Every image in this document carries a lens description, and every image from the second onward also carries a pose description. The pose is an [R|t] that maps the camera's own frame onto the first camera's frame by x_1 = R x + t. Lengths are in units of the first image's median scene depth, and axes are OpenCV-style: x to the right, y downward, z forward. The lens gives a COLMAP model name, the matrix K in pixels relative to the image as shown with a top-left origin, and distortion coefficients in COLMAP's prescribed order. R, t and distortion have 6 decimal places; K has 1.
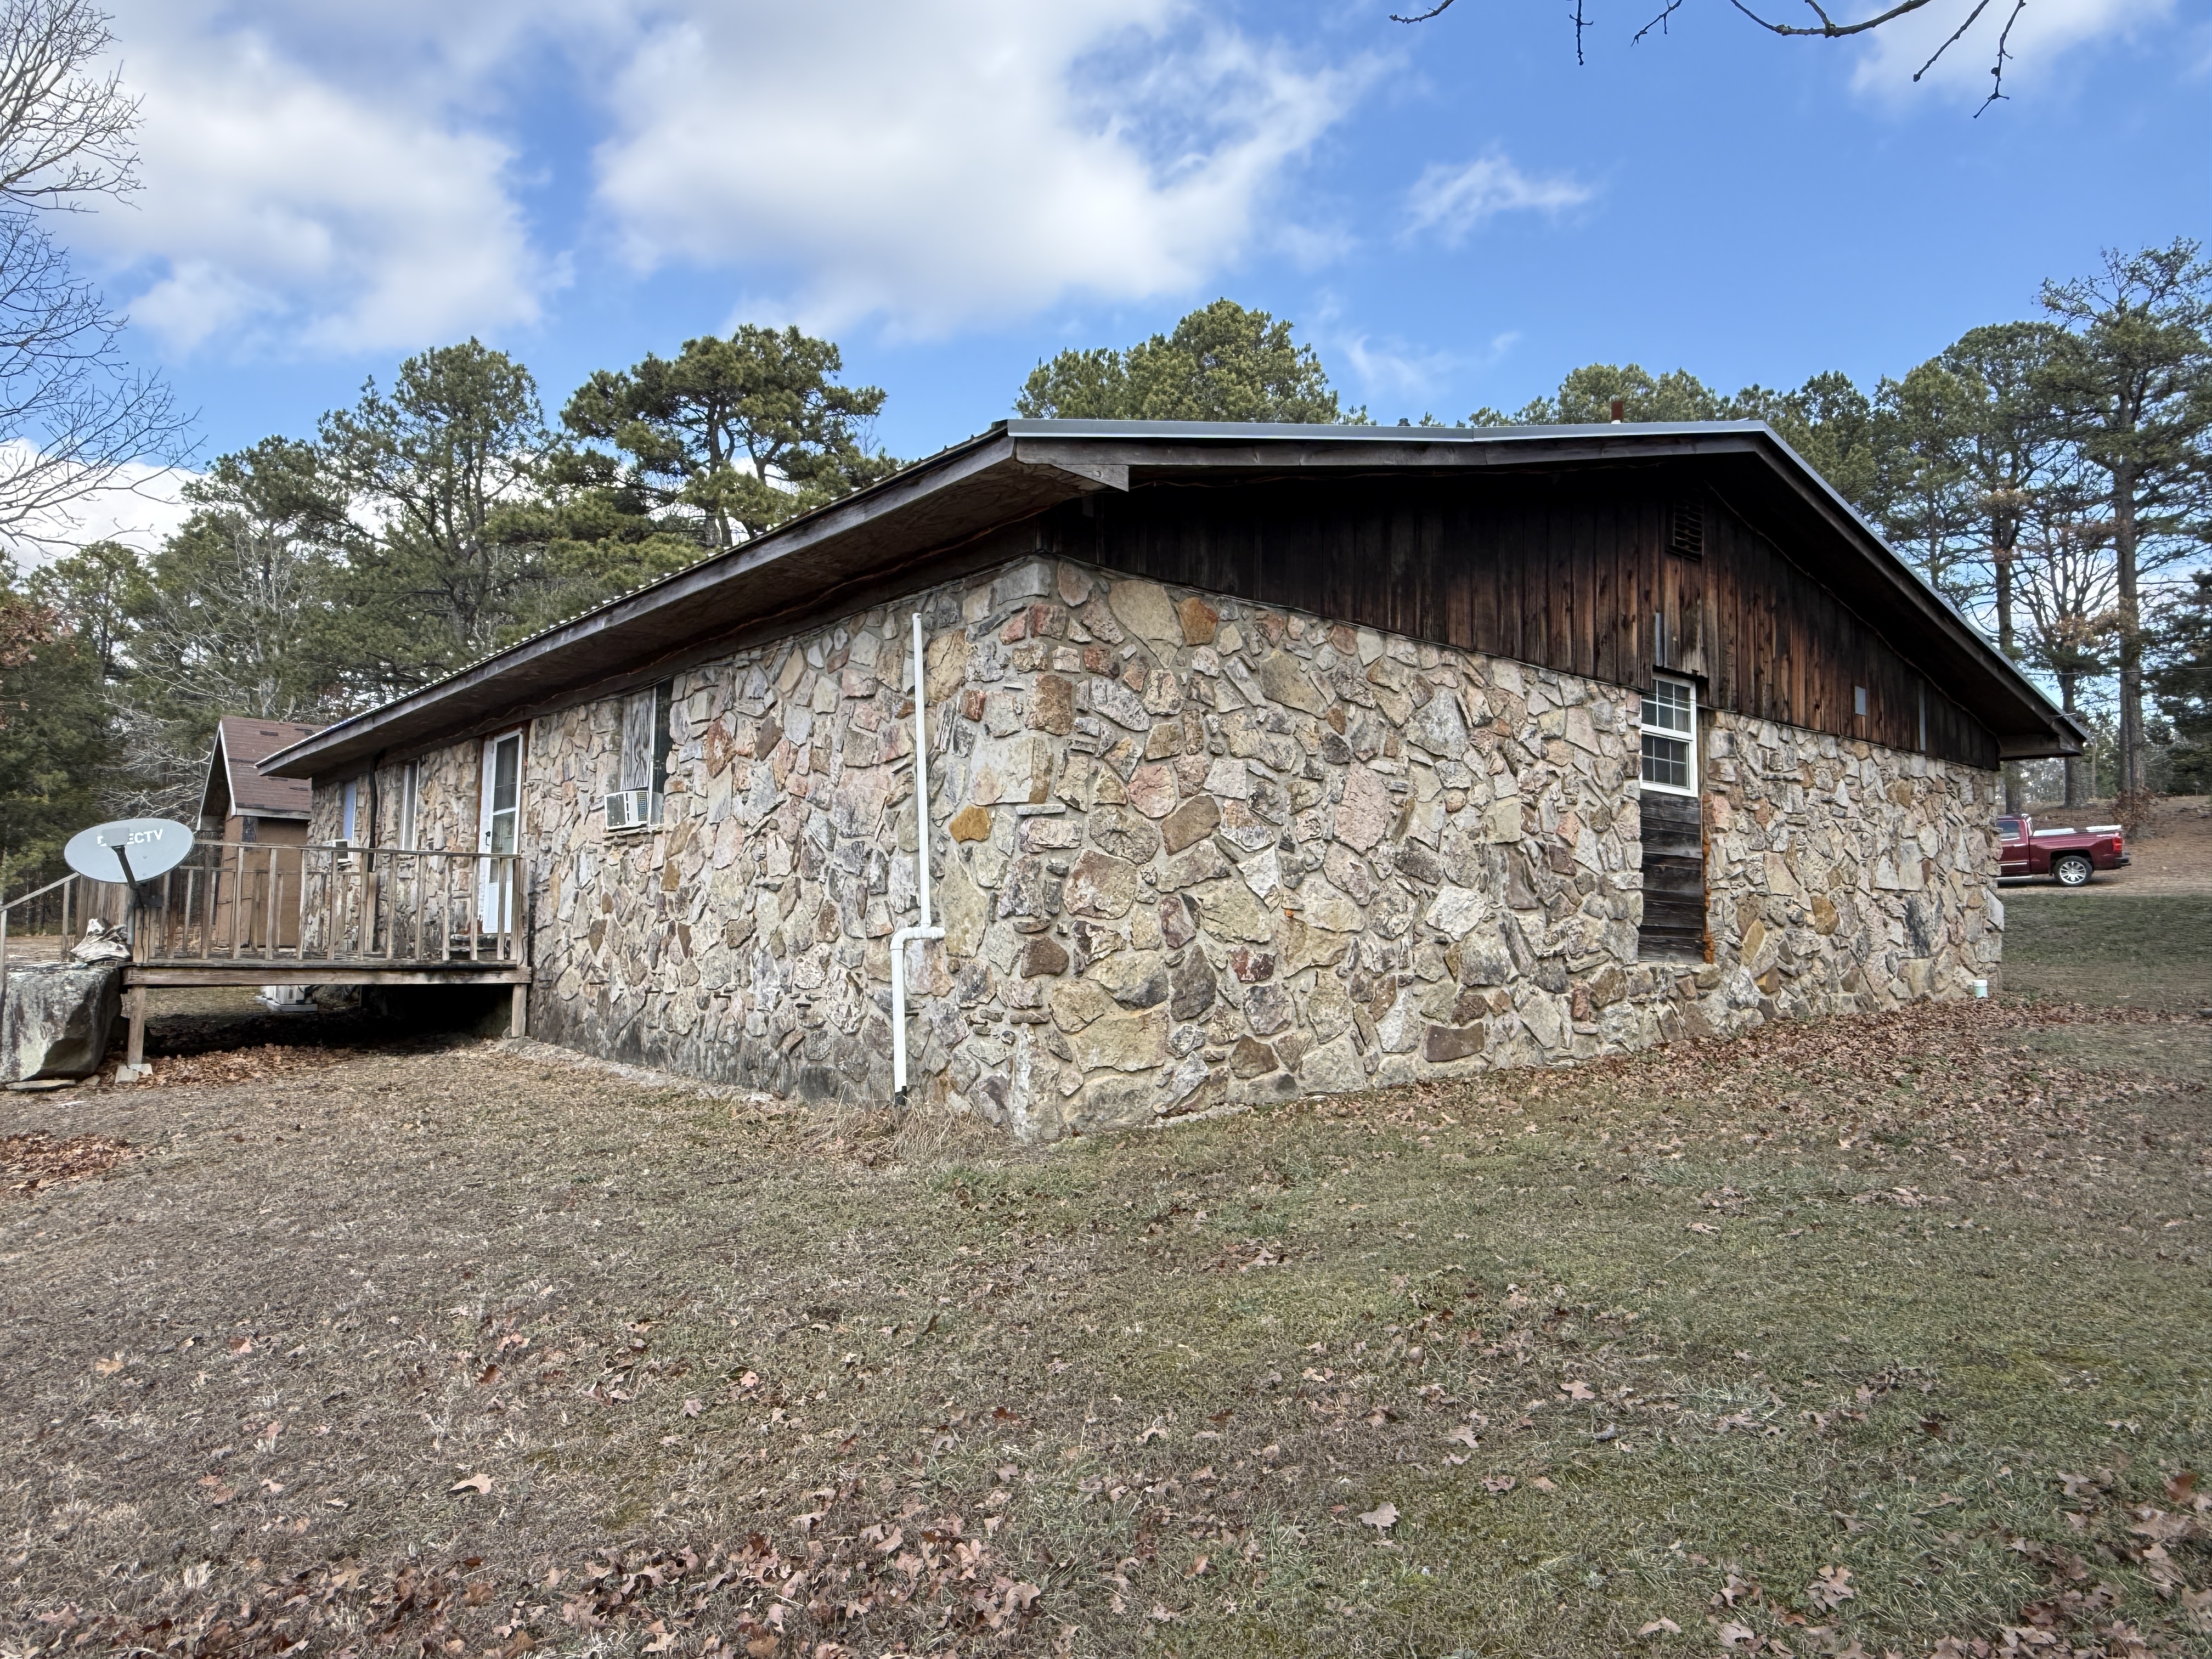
lens RADIAL K [[1483.6, 0, 1106.7], [0, 1483.6, 827.6], [0, 0, 1]] dist [0.002030, 0.000277]
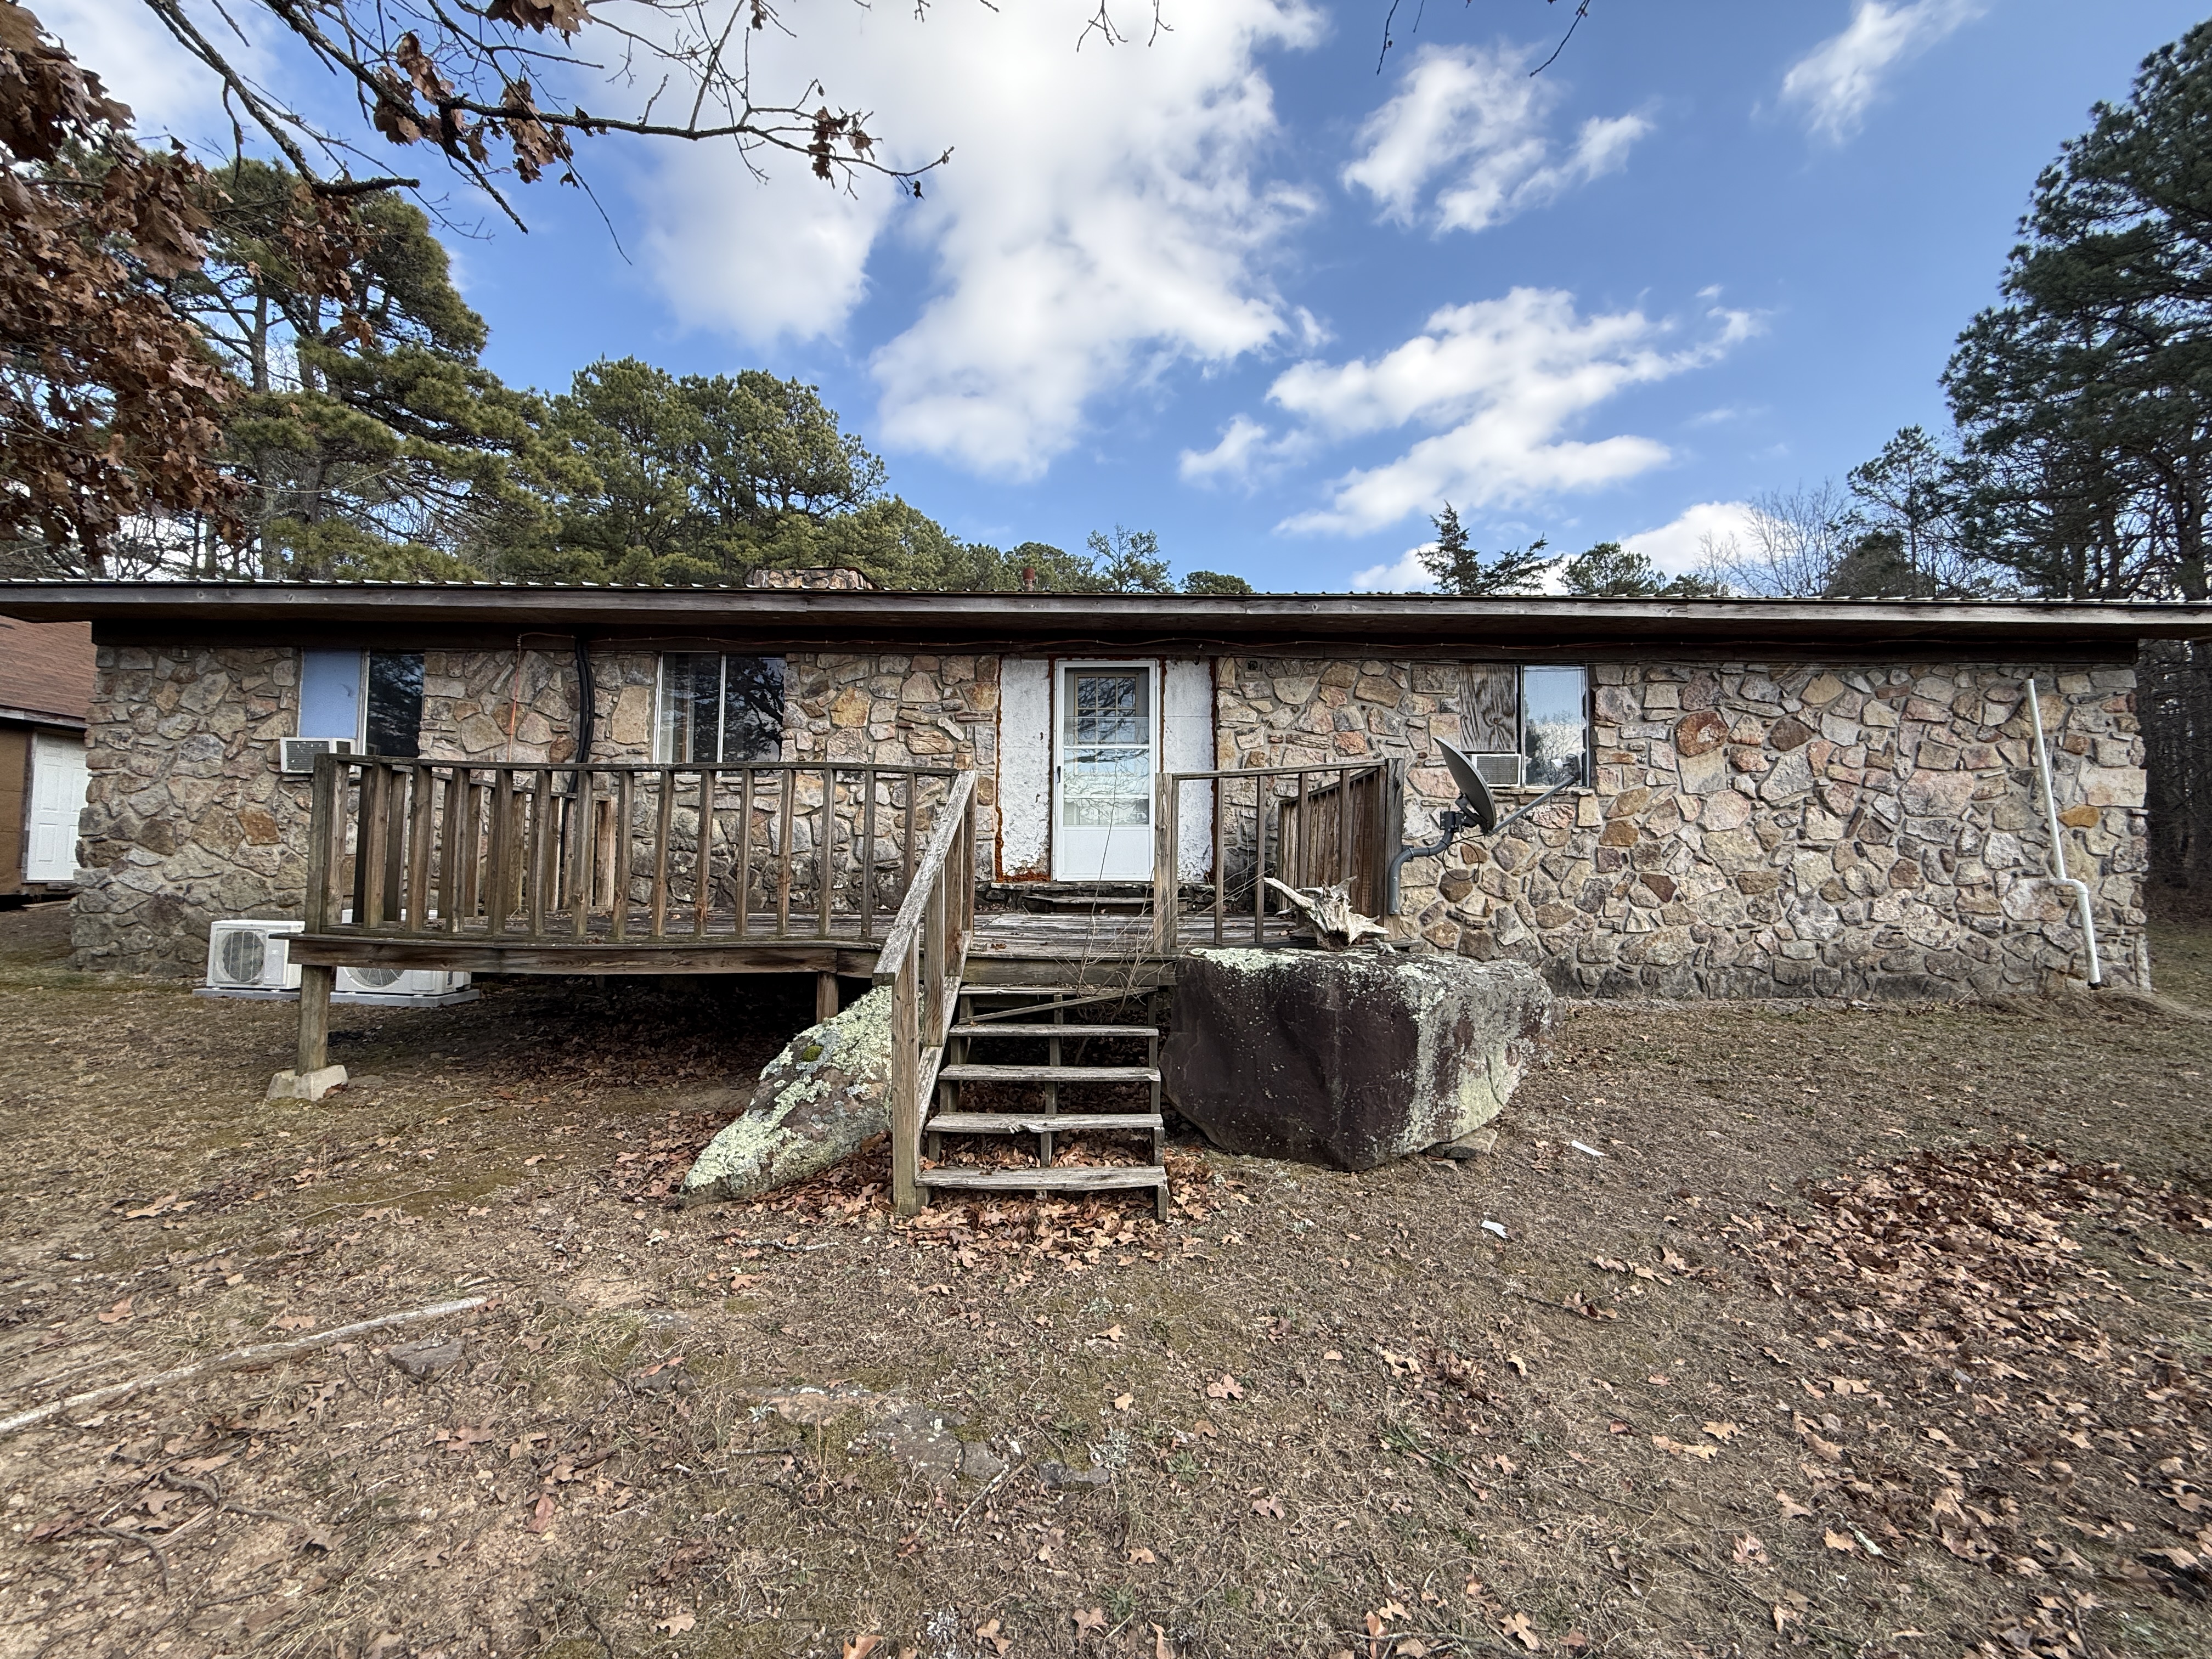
lens RADIAL K [[885.8, 0, 1107.3], [0, 885.8, 827.0], [0, 0, 1]] dist [0.003156, -0.000589]
pose [[0.618418, 0.030378, 0.785262, -1.281867], [-0.056644, 0.998377, 0.005987, 0.053913], [-0.783805, -0.048182, 0.619135, 1.027486]]
